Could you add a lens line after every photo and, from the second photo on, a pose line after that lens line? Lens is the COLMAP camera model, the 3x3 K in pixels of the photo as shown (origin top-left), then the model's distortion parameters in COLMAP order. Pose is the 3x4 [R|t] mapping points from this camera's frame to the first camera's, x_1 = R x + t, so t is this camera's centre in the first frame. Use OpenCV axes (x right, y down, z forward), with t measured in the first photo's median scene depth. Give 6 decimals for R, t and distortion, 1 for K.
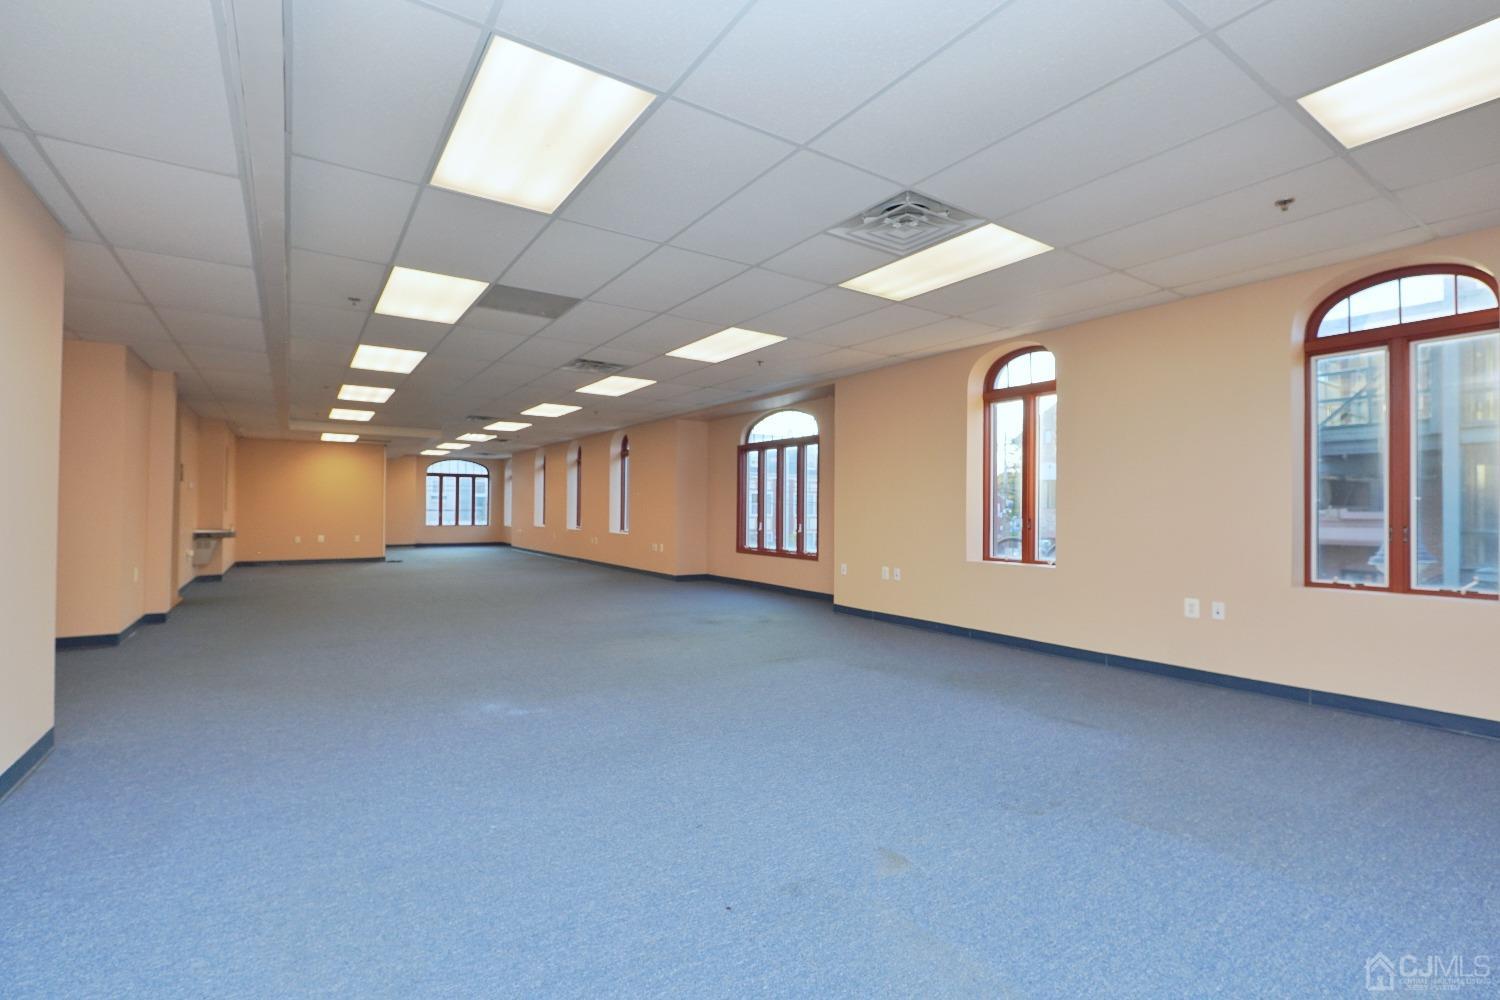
lens RADIAL K [[675.7, 0, 744.8], [0, 675.7, 501.8], [0, 0, 1]] dist [-0.003219, -0.000155]
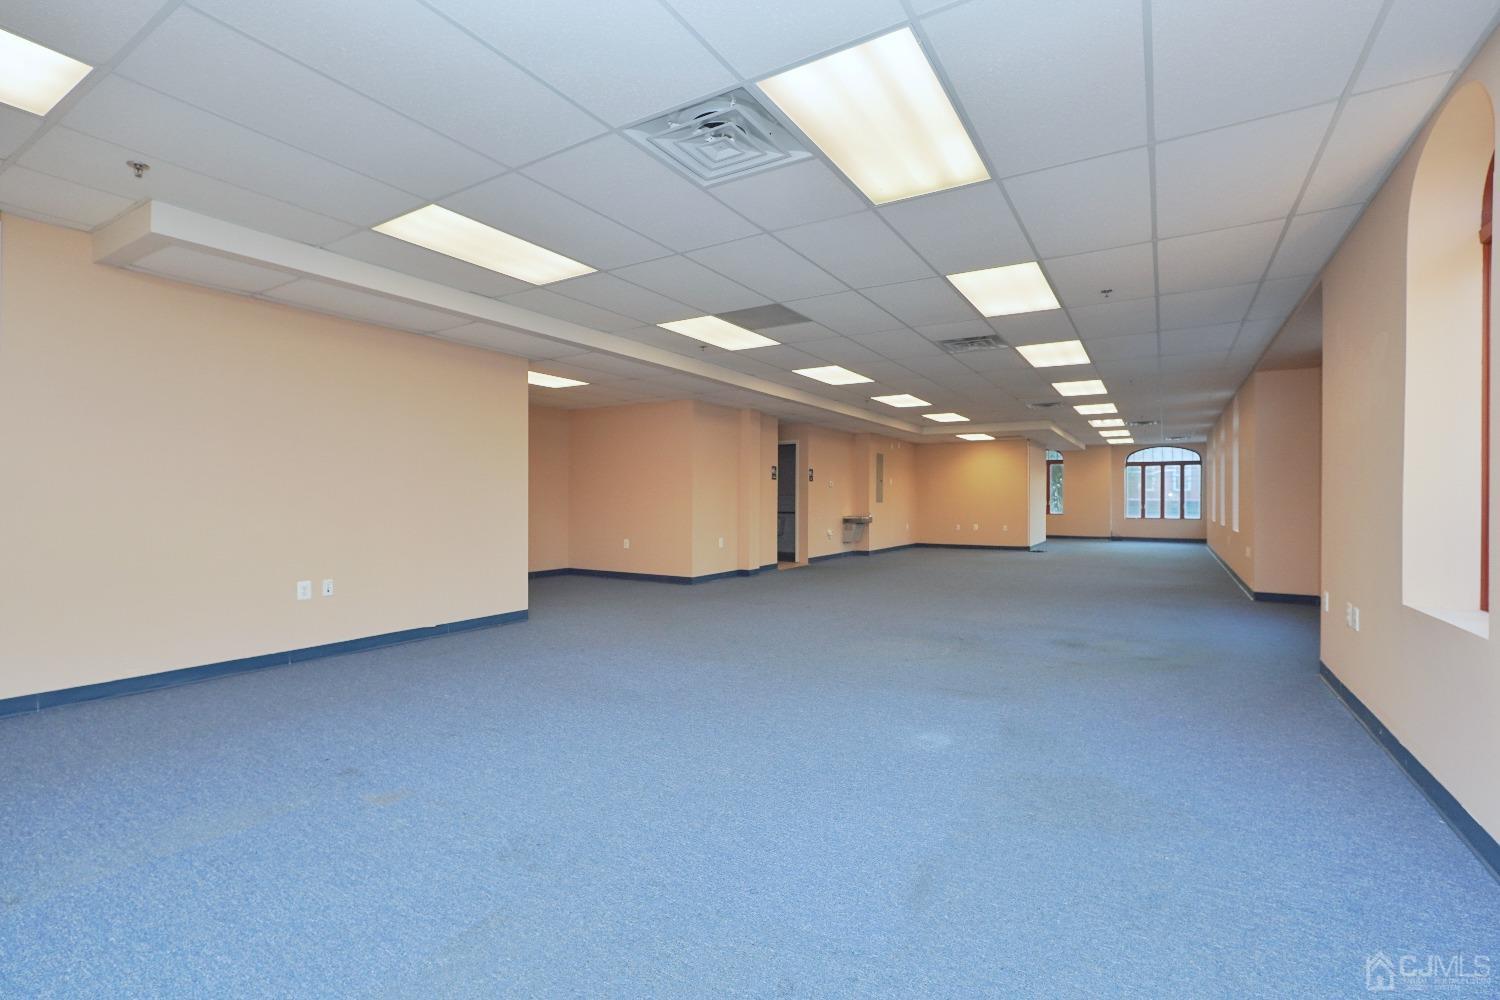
lens RADIAL K [[680.8, 0, 746.9], [0, 680.8, 522.5], [0, 0, 1]] dist [-0.001516, 0.000122]
pose [[0.414682, 0.027598, -0.909548, 0.253042], [0.010461, 0.999329, 0.035092, 0.002380], [0.909906, -0.024066, 0.414115, 0.177768]]
